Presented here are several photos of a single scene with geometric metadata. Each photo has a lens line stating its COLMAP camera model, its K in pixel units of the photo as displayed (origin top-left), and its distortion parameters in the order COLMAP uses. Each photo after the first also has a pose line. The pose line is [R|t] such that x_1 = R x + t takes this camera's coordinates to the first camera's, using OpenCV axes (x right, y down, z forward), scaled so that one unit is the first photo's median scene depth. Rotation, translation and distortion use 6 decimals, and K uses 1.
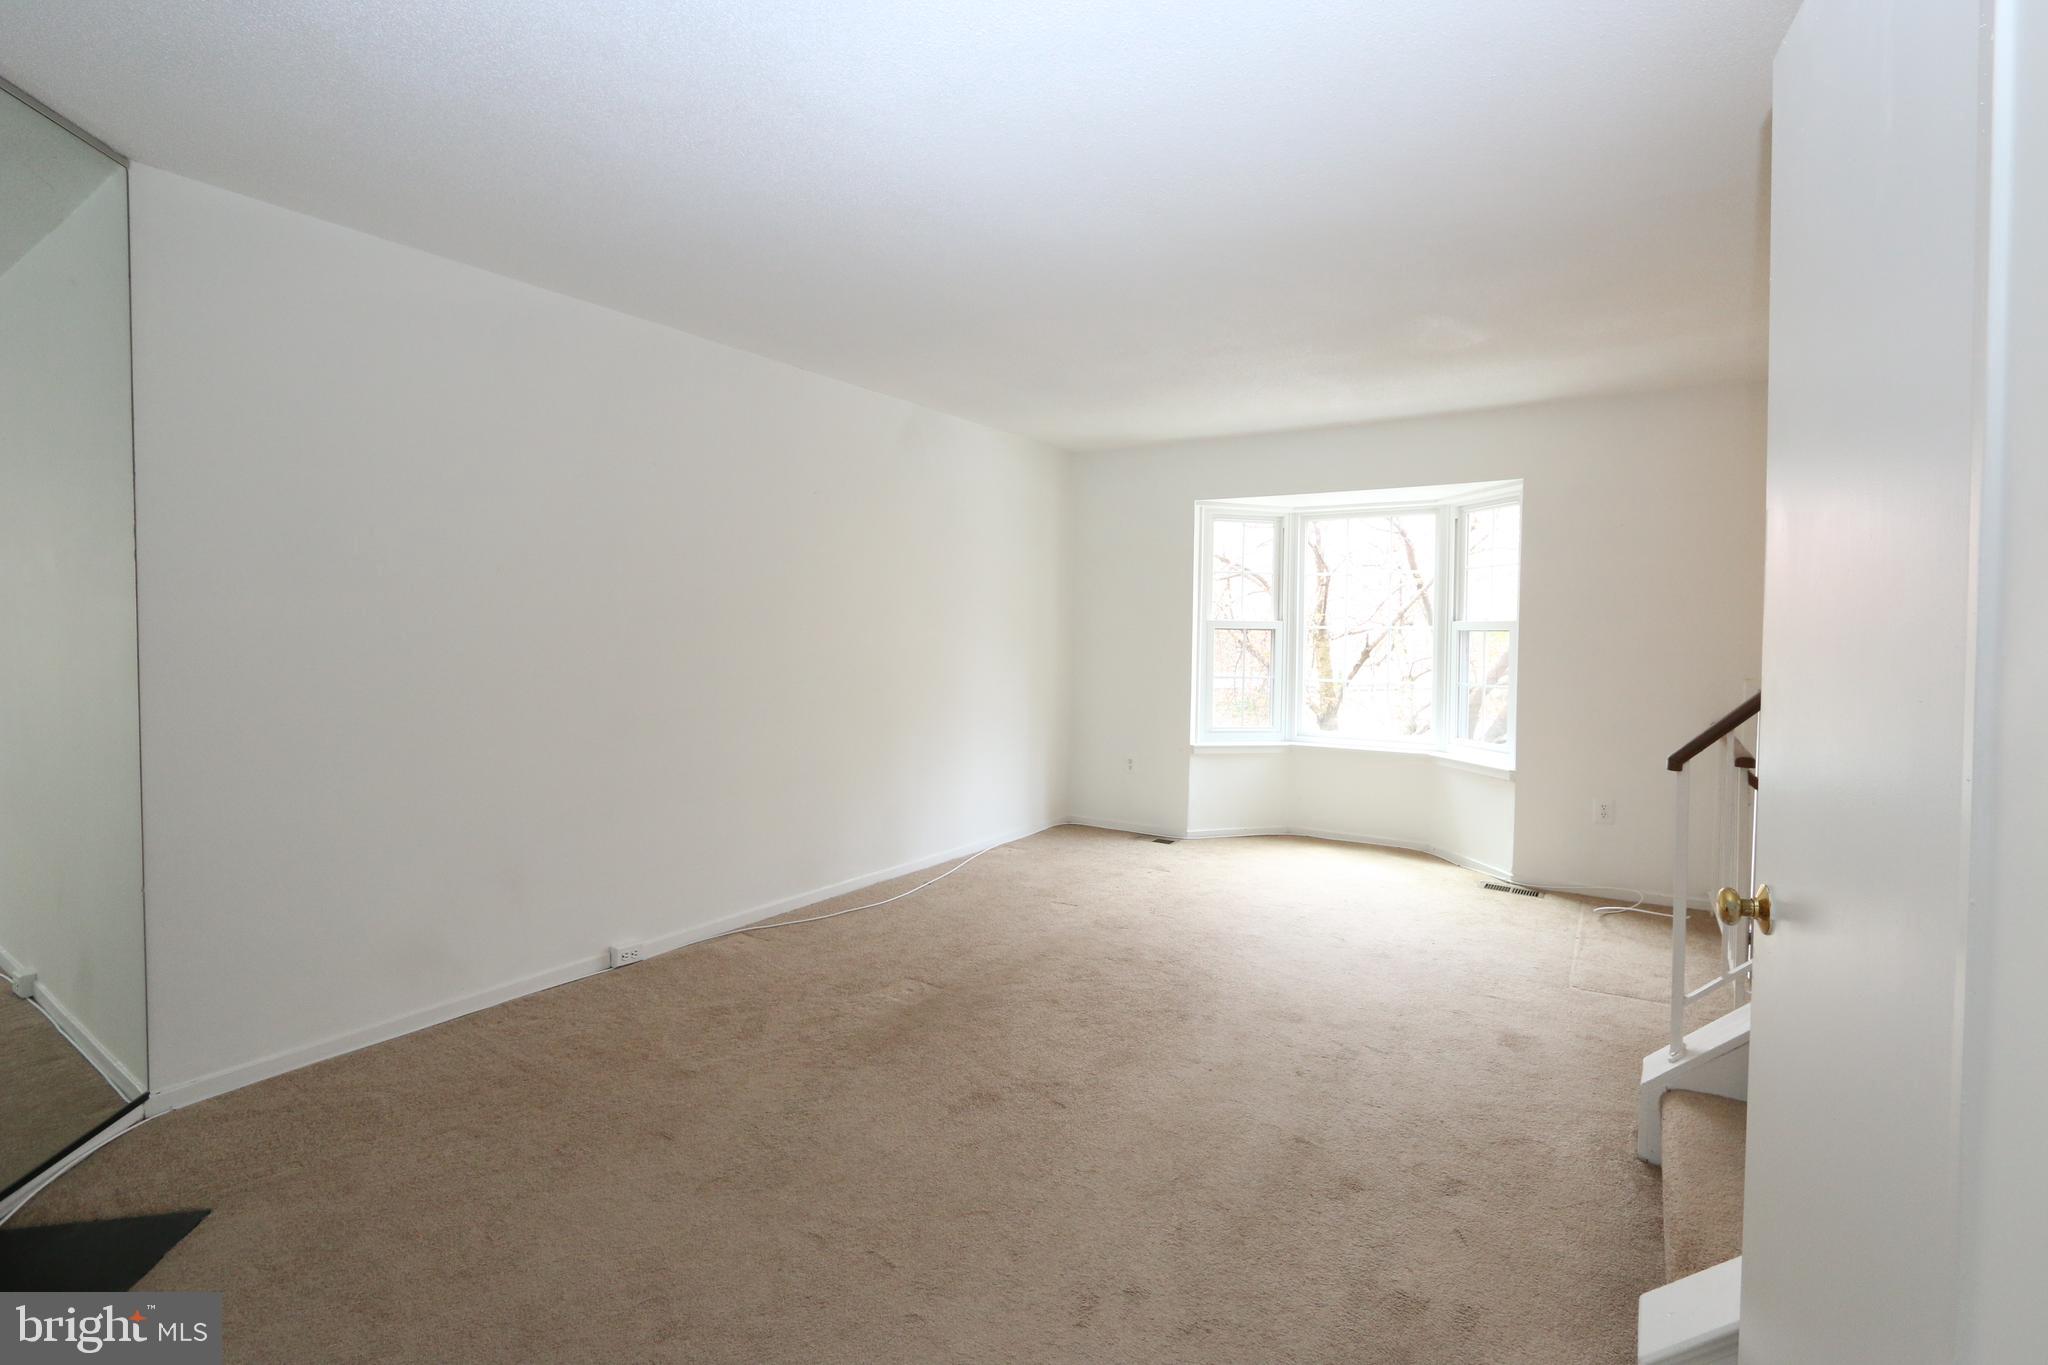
lens RADIAL K [[938.6, 0, 1029.8], [0, 938.6, 656.2], [0, 0, 1]] dist [-0.019471, 0.004185]
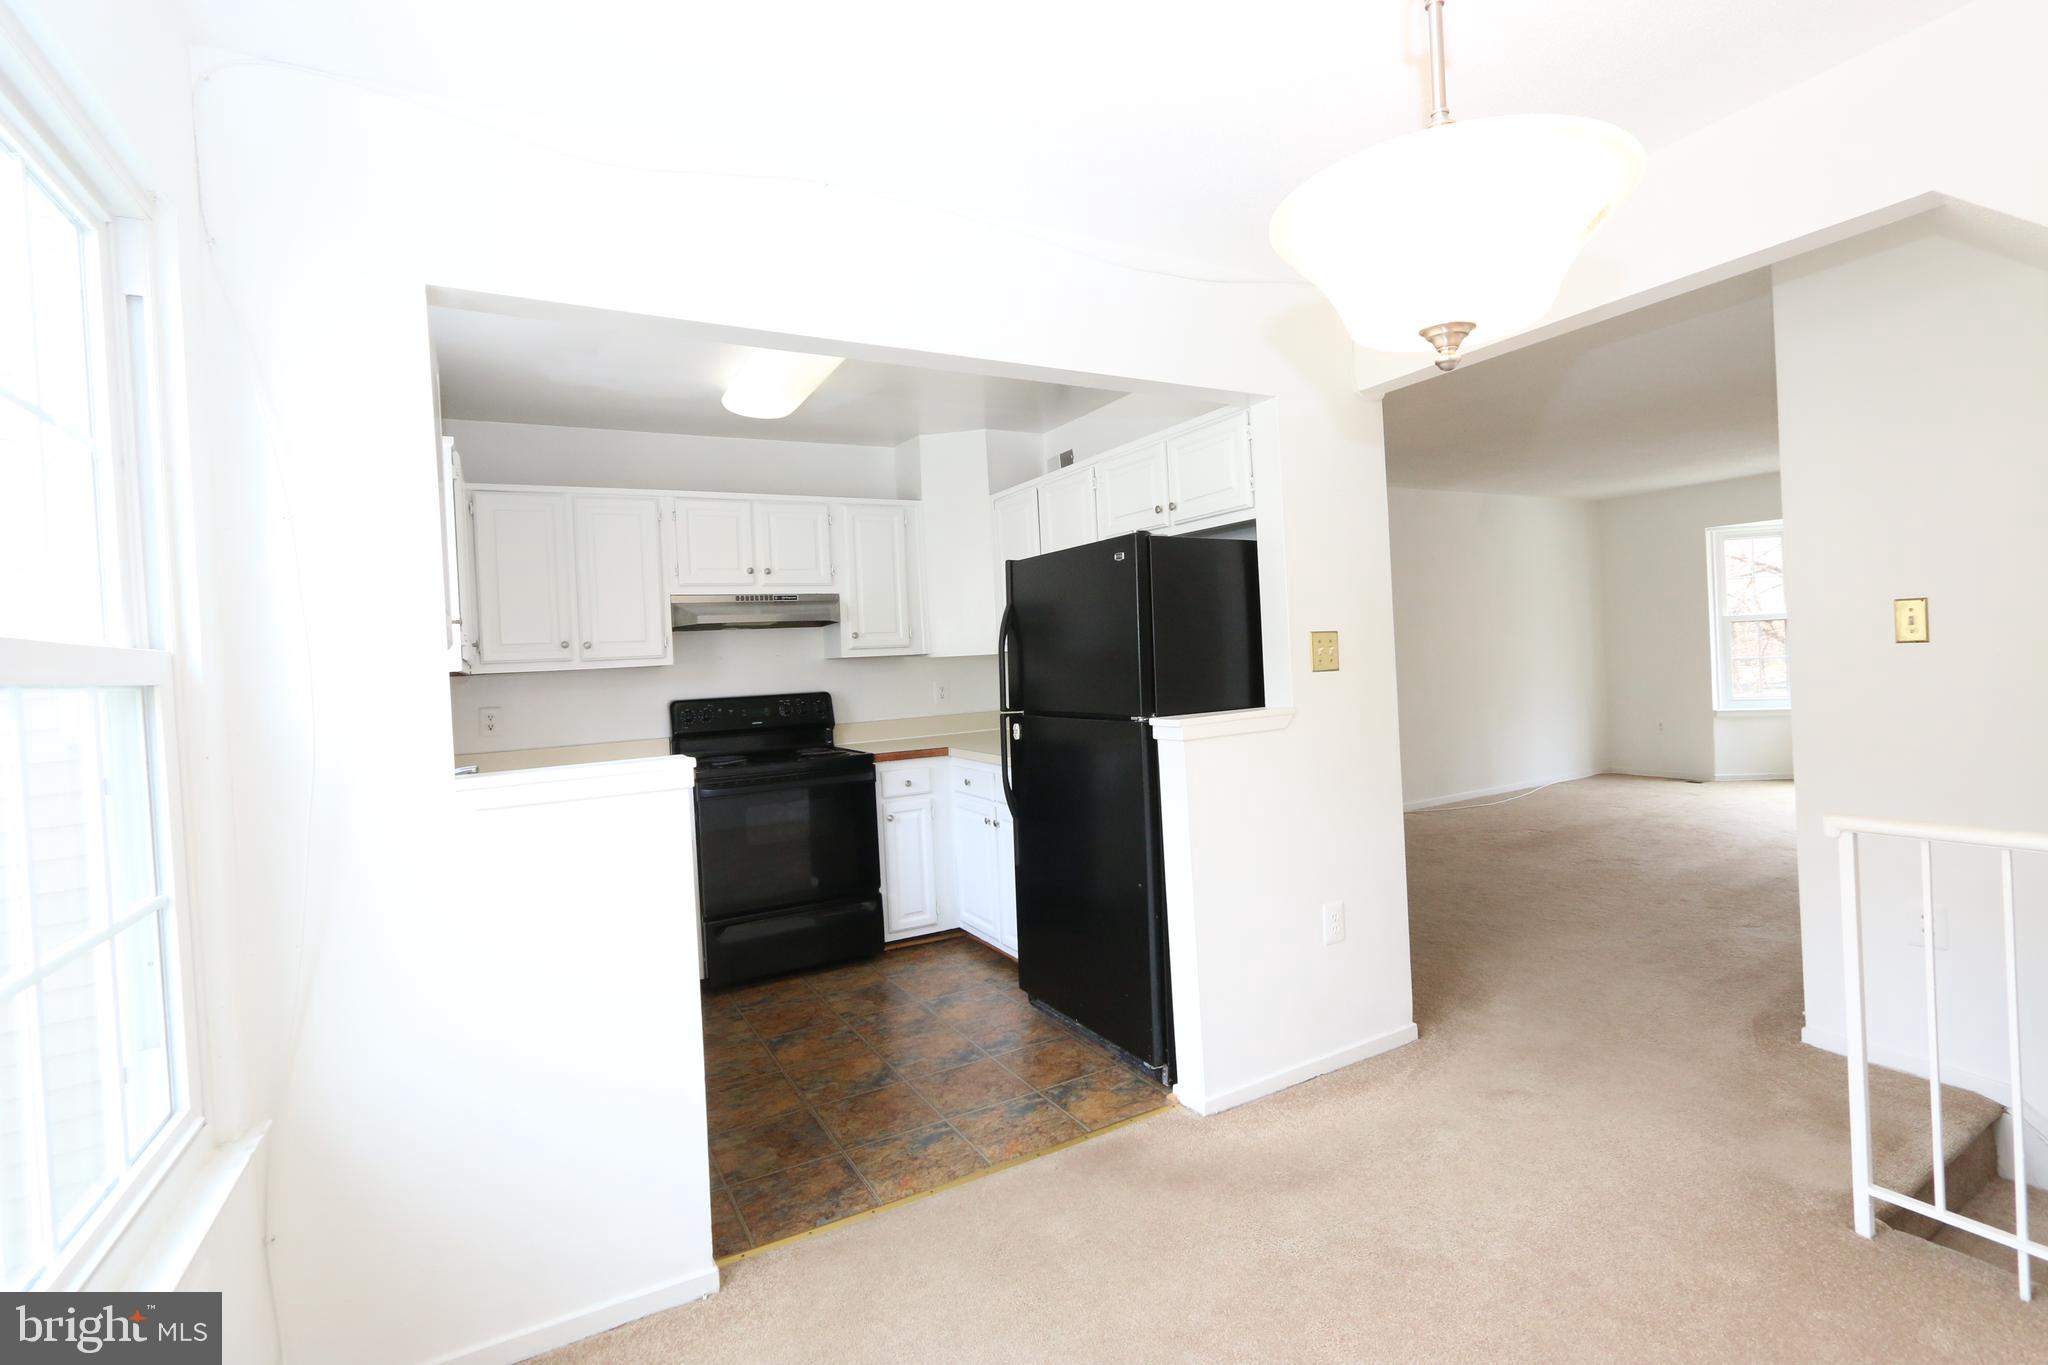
lens RADIAL K [[938.6, 0, 1035.5], [0, 938.6, 657.2], [0, 0, 1]] dist [-0.019471, 0.004185]
pose [[0.889557, -0.051884, -0.453868, -0.148934], [0.044754, 0.998648, -0.026445, 0.020936], [0.454626, 0.003212, 0.890677, -1.119738]]
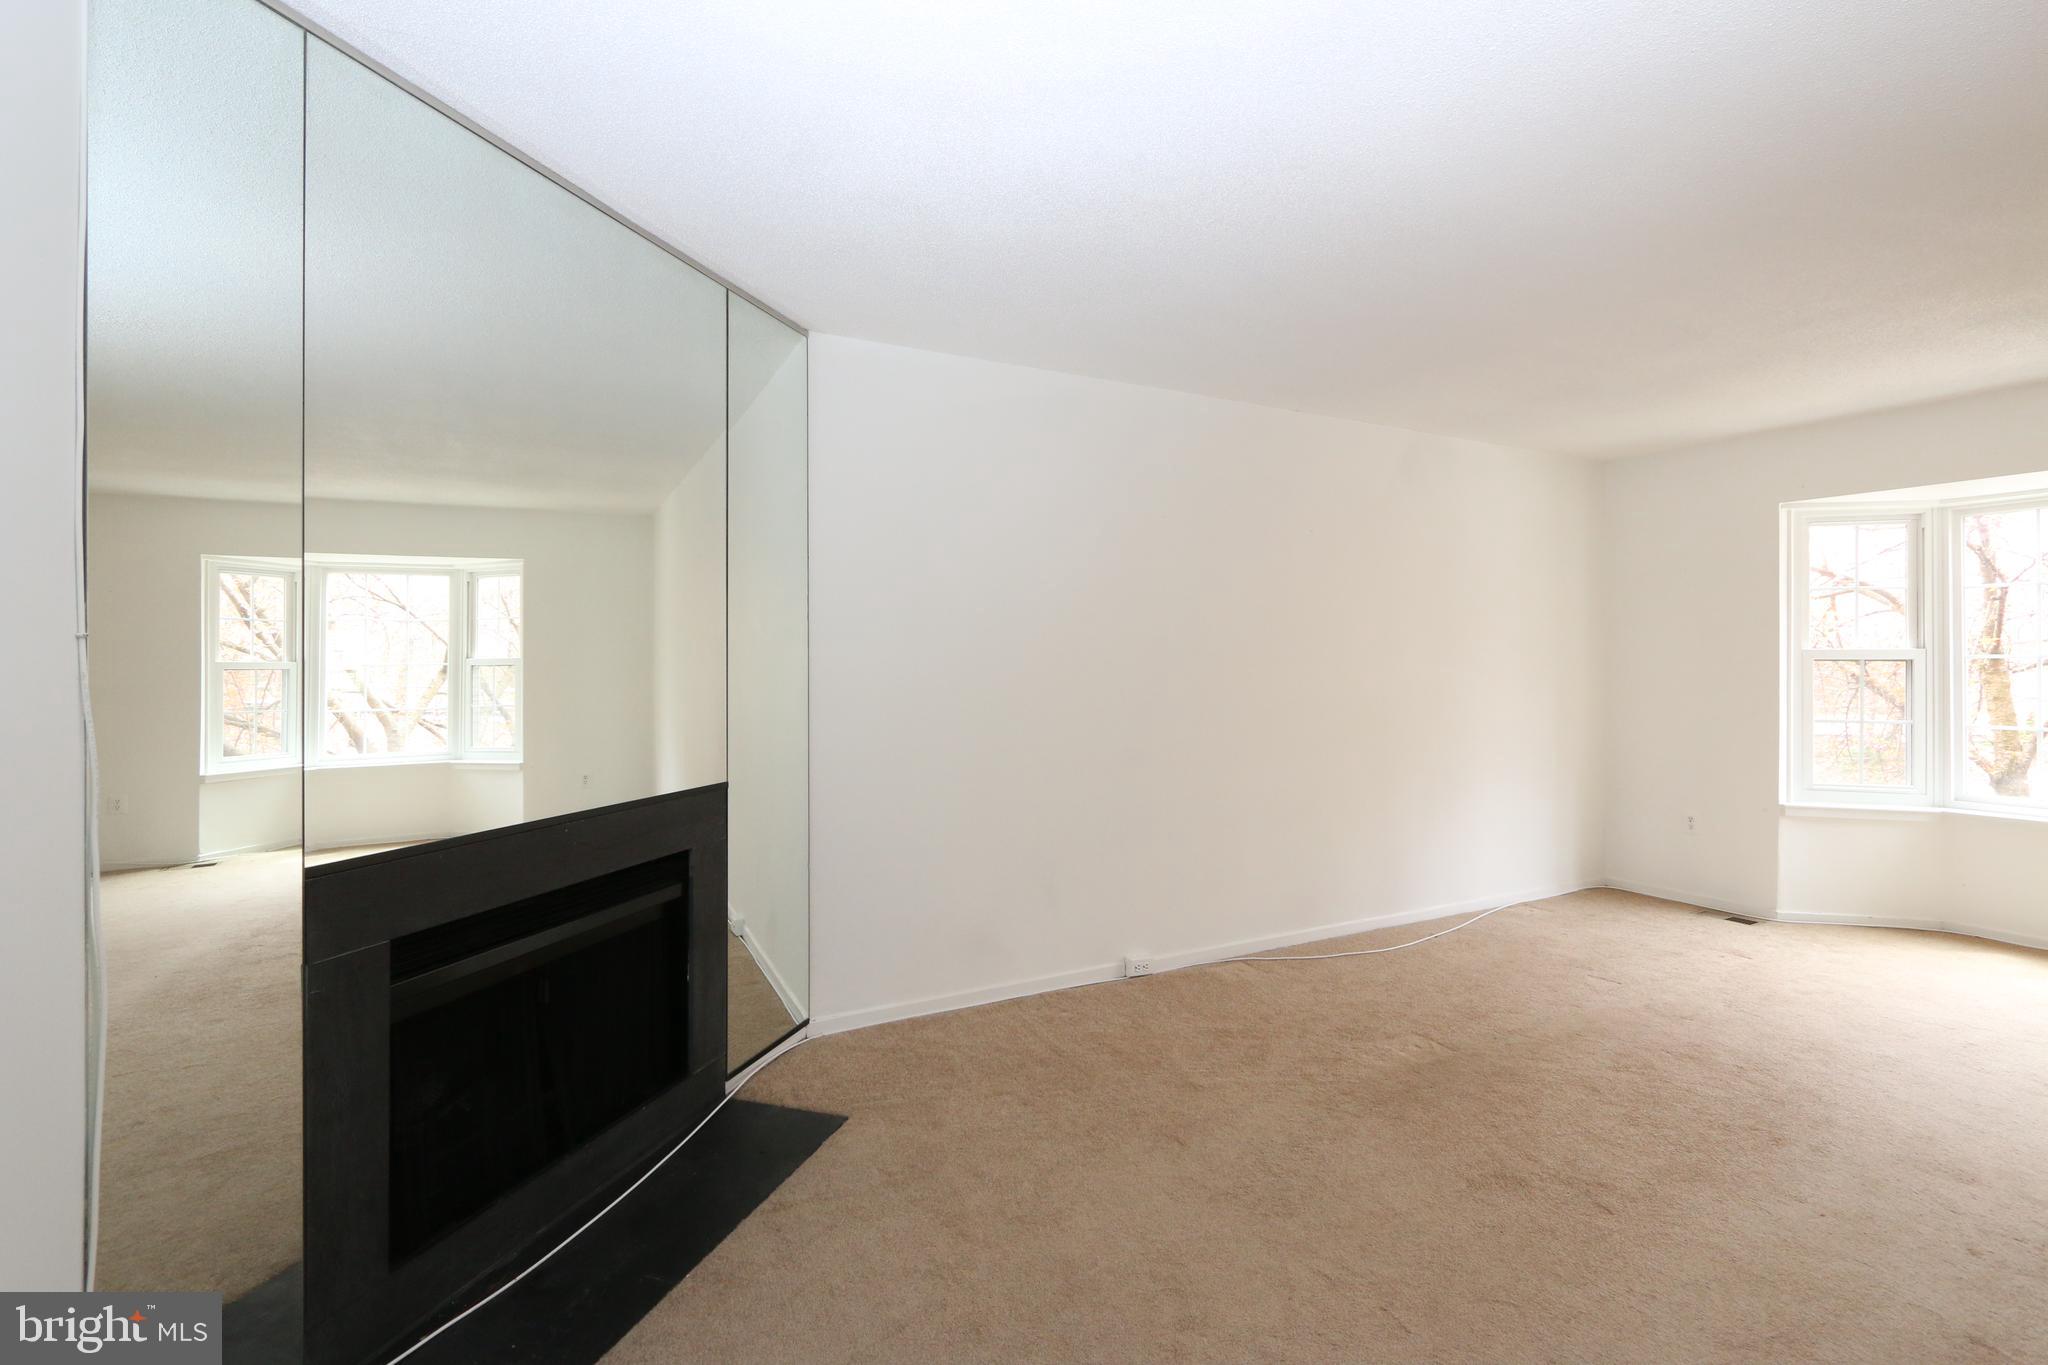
lens RADIAL K [[938.6, 0, 1028.2], [0, 938.6, 657.2], [0, 0, 1]] dist [-0.019471, 0.004185]
pose [[0.874801, -0.013545, -0.484293, -0.011516], [-0.004174, 0.999361, -0.035491, -0.001871], [0.484464, 0.033069, 0.874186, -0.031242]]
